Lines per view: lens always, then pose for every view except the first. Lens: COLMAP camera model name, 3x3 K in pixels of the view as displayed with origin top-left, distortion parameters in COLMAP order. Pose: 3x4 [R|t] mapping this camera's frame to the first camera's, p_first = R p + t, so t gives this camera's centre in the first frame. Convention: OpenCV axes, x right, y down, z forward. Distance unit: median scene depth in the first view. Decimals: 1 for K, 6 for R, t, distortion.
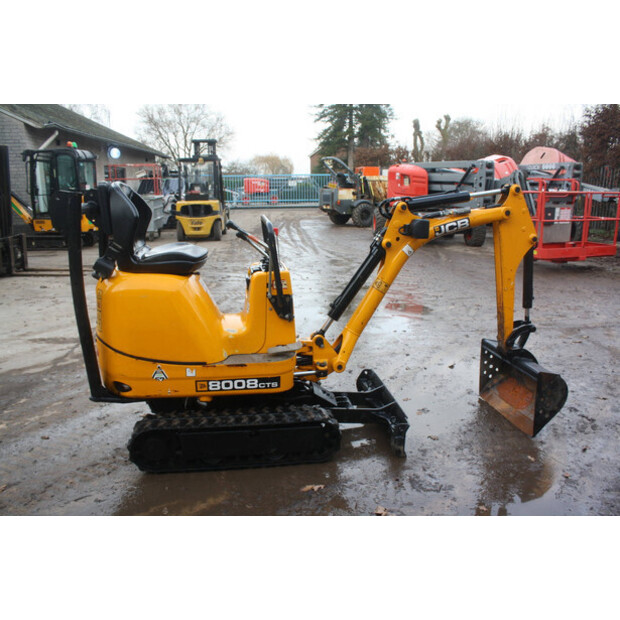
lens RADIAL K [[511.5, 0, 299.7], [0, 511.5, 317.6], [0, 0, 1]] dist [-0.152887, 0.108339]
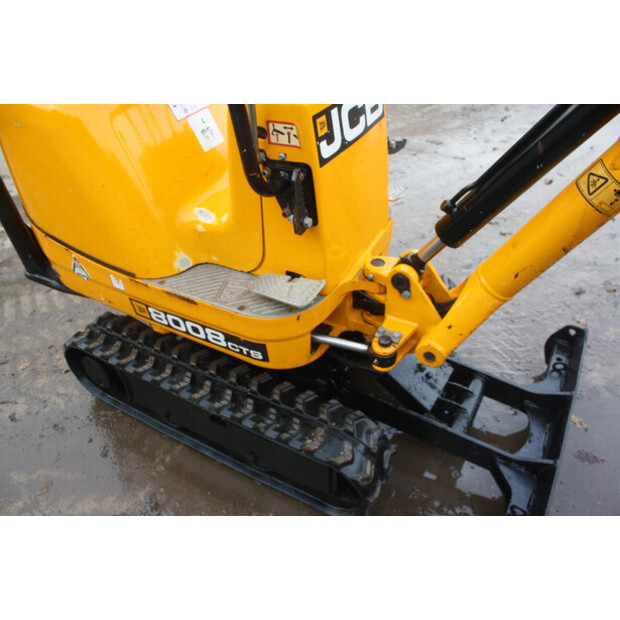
lens RADIAL K [[511.5, 0, 310.3], [0, 511.5, 310.7], [0, 0, 1]] dist [-0.152887, 0.108339]
pose [[0.798894, 0.352246, -0.487536, 0.188964], [-0.107816, 0.881309, 0.460076, -0.114611], [0.591730, -0.314988, 0.742050, 0.654370]]
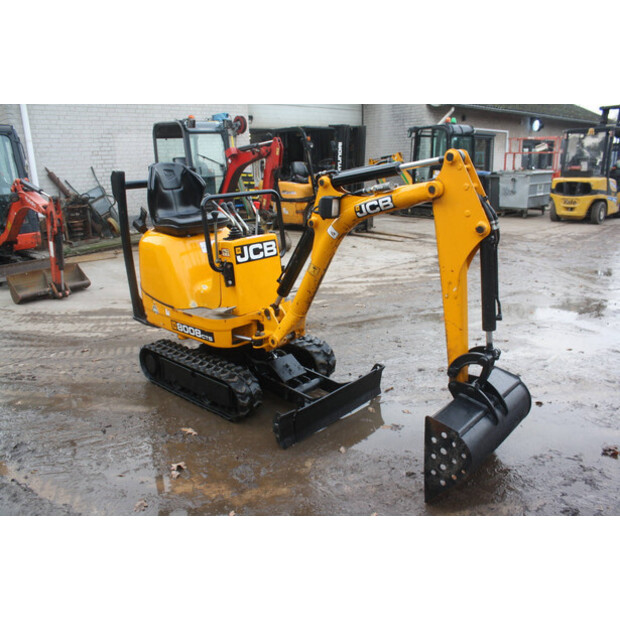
lens RADIAL K [[511.5, 0, 311.1], [0, 511.5, 312.1], [0, 0, 1]] dist [-0.152887, 0.108339]
pose [[0.641236, 0.195653, -0.741981, 0.872604], [-0.166007, 0.979420, 0.114797, -0.089829], [0.749172, 0.049562, 0.660519, 0.386930]]
